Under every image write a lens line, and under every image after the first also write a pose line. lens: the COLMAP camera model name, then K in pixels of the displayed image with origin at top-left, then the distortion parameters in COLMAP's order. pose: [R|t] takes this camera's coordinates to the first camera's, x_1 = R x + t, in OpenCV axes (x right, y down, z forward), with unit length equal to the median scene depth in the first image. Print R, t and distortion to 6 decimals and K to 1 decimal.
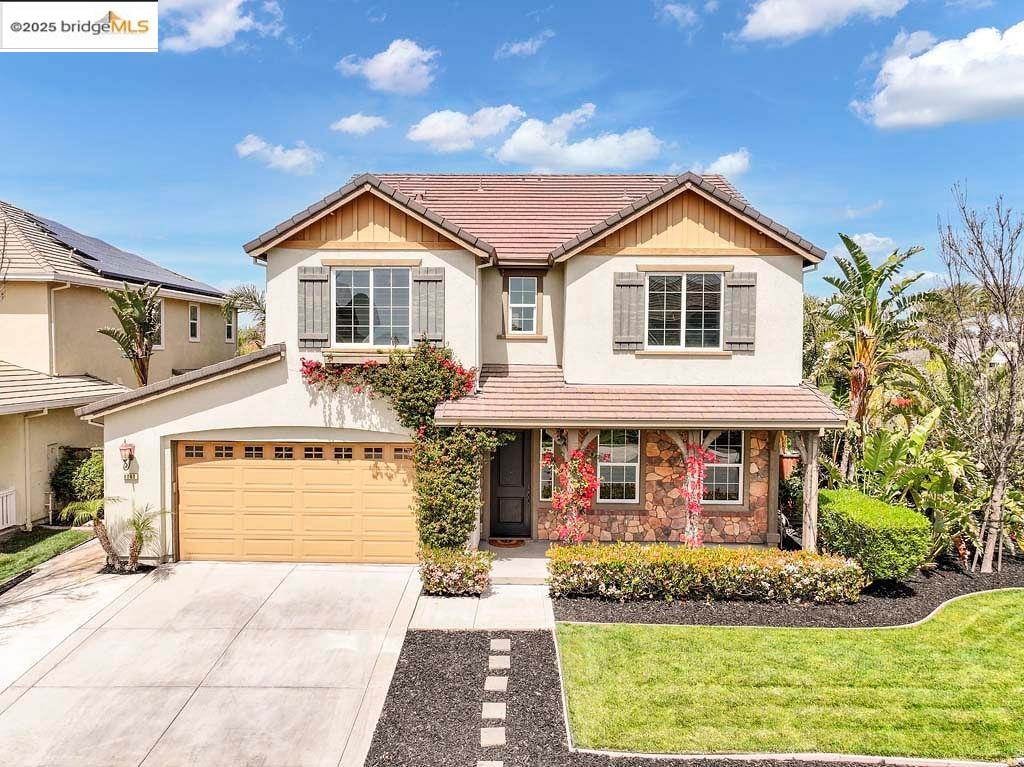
lens RADIAL K [[717.2, 0, 516.9], [0, 717.2, 382.0], [0, 0, 1]] dist [-0.008809, 0.030351]
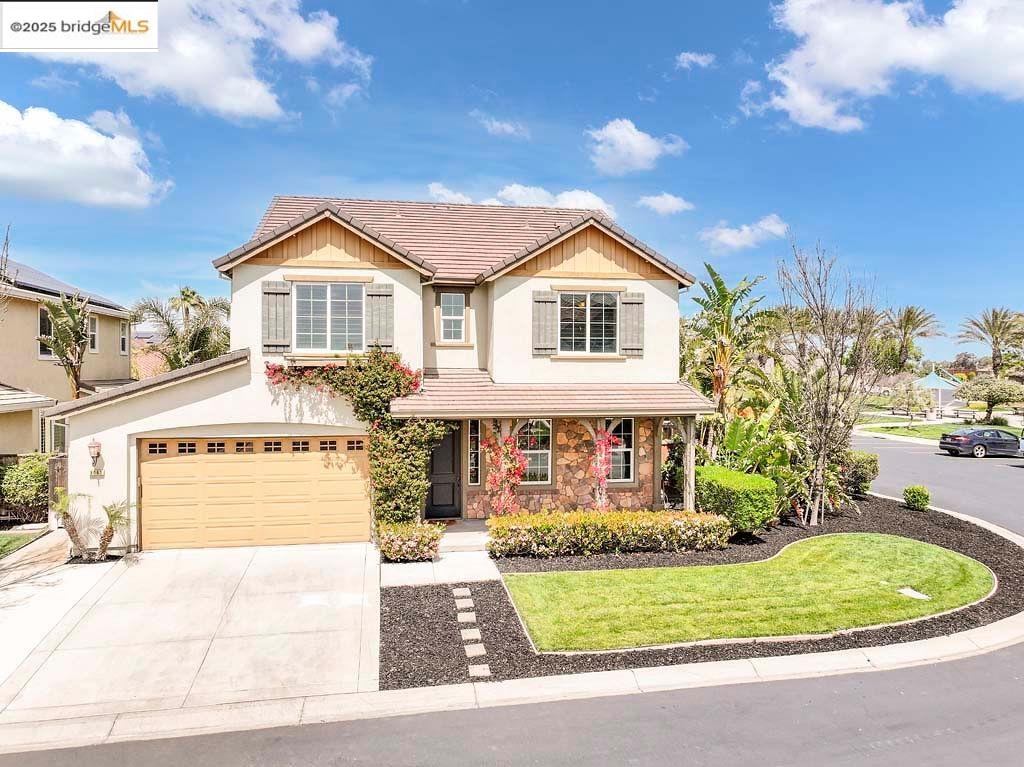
lens RADIAL K [[714.1, 0, 515.5], [0, 714.1, 383.9], [0, 0, 1]] dist [0.006318, -0.000176]
pose [[0.980528, -0.008702, 0.196185, -0.135517], [0.013239, 0.999674, -0.021827, 0.031294], [-0.195931, 0.023999, 0.980324, -0.179099]]
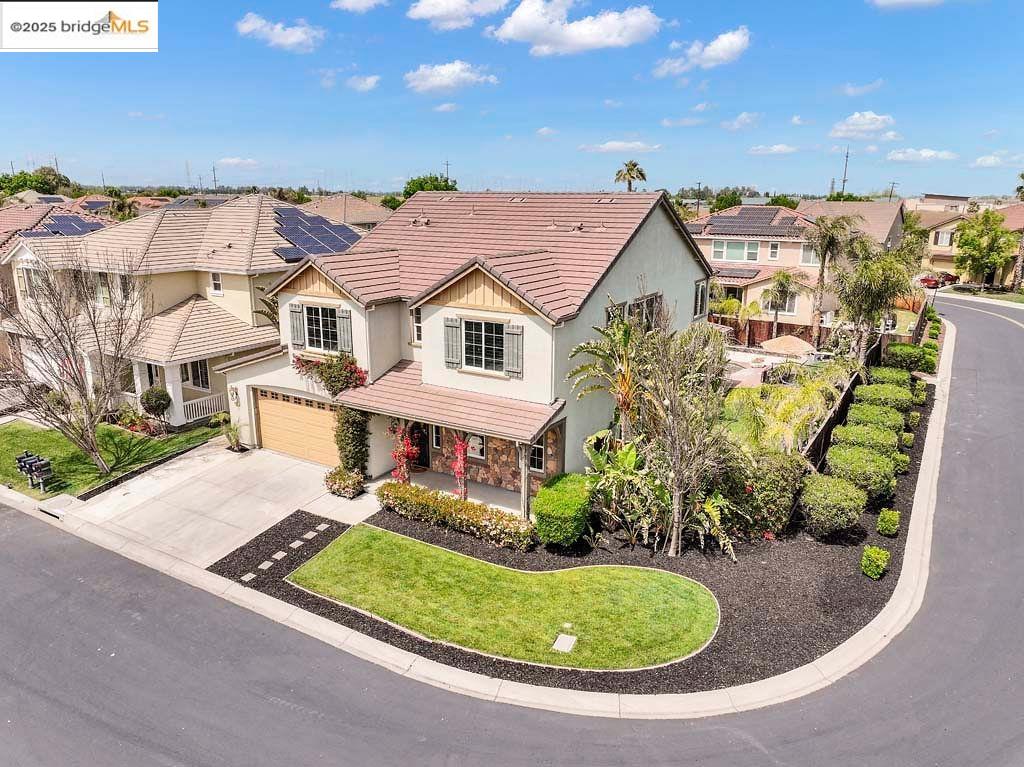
lens RADIAL K [[714.1, 0, 515.5], [0, 714.1, 383.9], [0, 0, 1]] dist [0.006318, -0.000176]
pose [[0.863214, 0.125850, -0.488900, 1.074461], [-0.020944, 0.976523, 0.214391, -0.357668], [0.504403, -0.174826, 0.845585, -0.254836]]
